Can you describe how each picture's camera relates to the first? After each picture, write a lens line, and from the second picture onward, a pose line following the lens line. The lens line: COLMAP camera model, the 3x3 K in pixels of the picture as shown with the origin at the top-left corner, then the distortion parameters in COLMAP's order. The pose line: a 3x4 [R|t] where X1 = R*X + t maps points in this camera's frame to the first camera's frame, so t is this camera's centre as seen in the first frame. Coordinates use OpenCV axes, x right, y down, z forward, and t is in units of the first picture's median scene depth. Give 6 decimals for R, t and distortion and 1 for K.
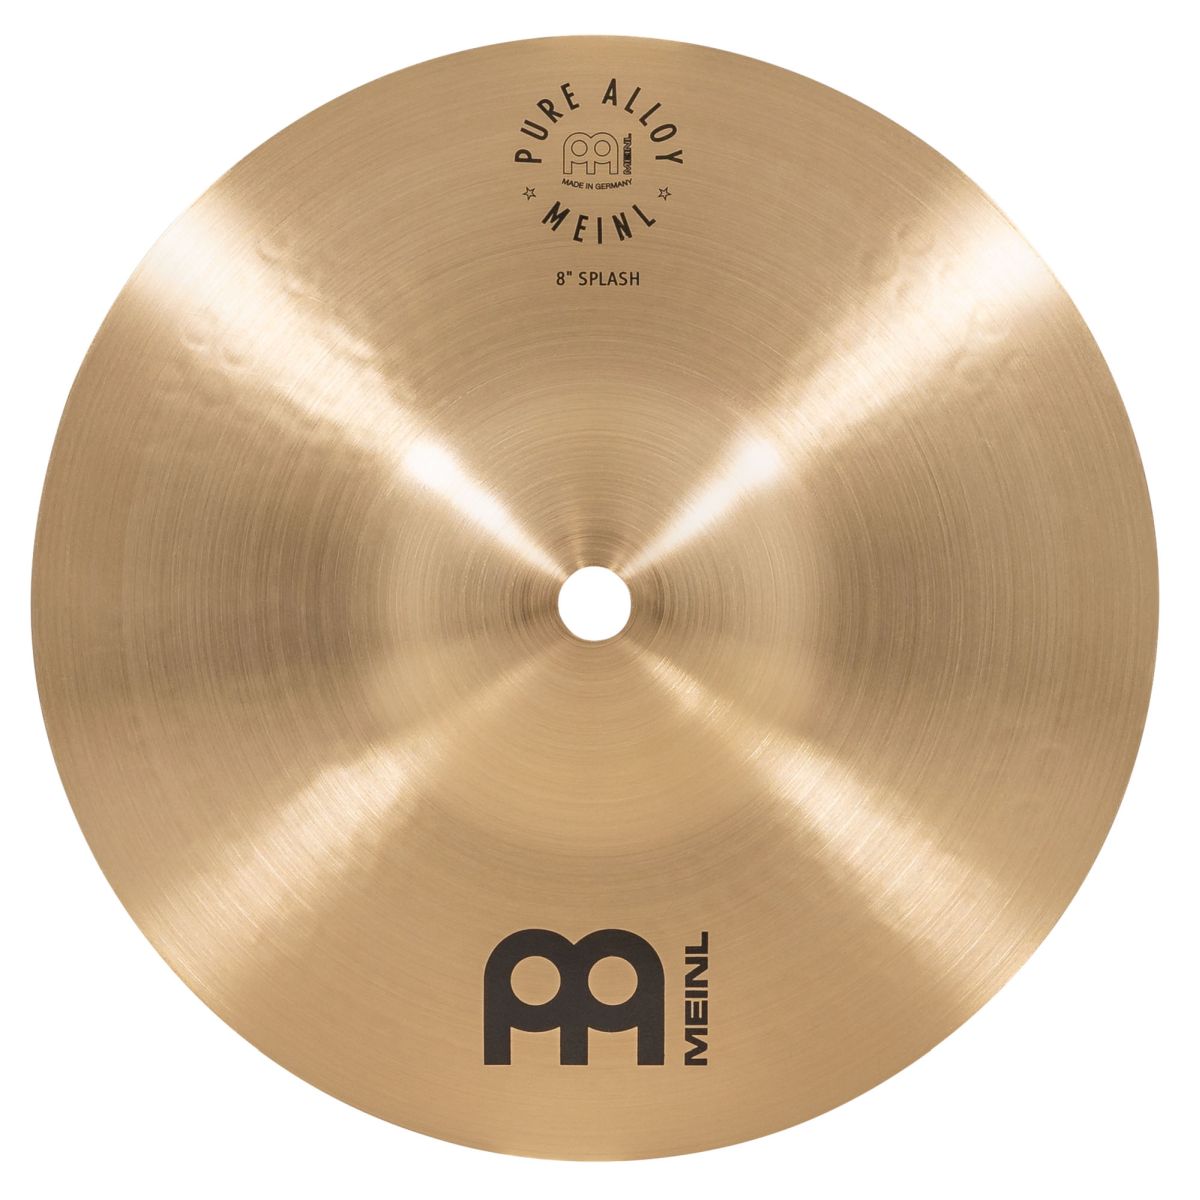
lens RADIAL K [[4685.5, 0, 602.0], [0, 4685.5, 599.9], [0, 0, 1]] dist [3.243601, 0.000000]
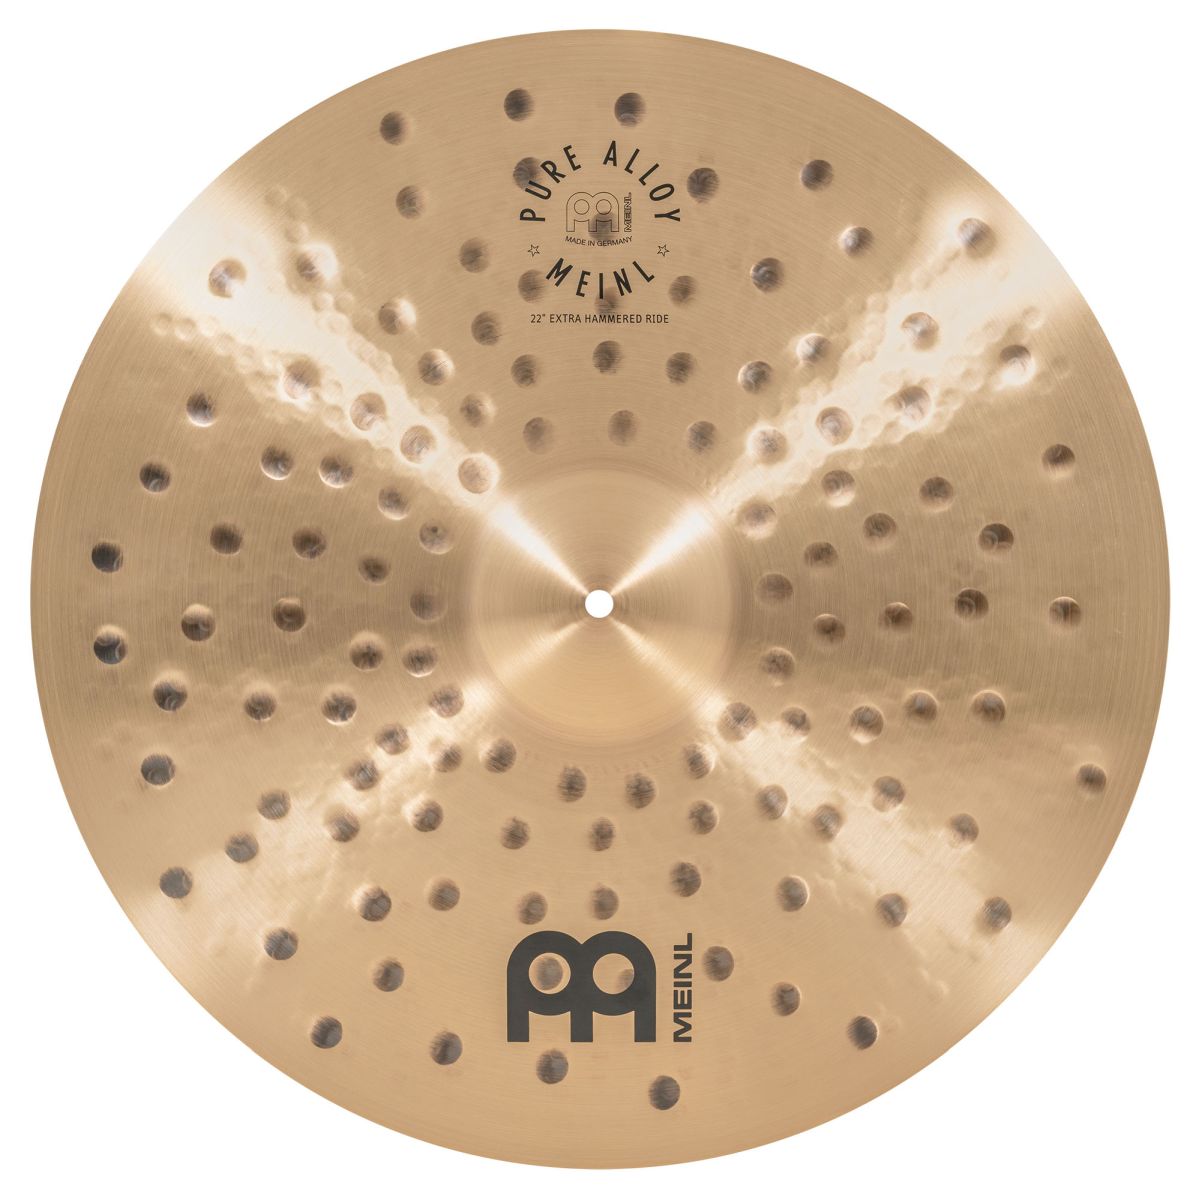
lens RADIAL K [[4685.5, 0, 608.9], [0, 4685.5, 594.3], [0, 0, 1]] dist [3.243601, 0.000000]
pose [[0.999971, 0.007221, 0.002535, -0.001194], [-0.007212, 0.999968, -0.003565, 0.001637], [-0.002561, 0.003547, 0.999990, -0.563733]]
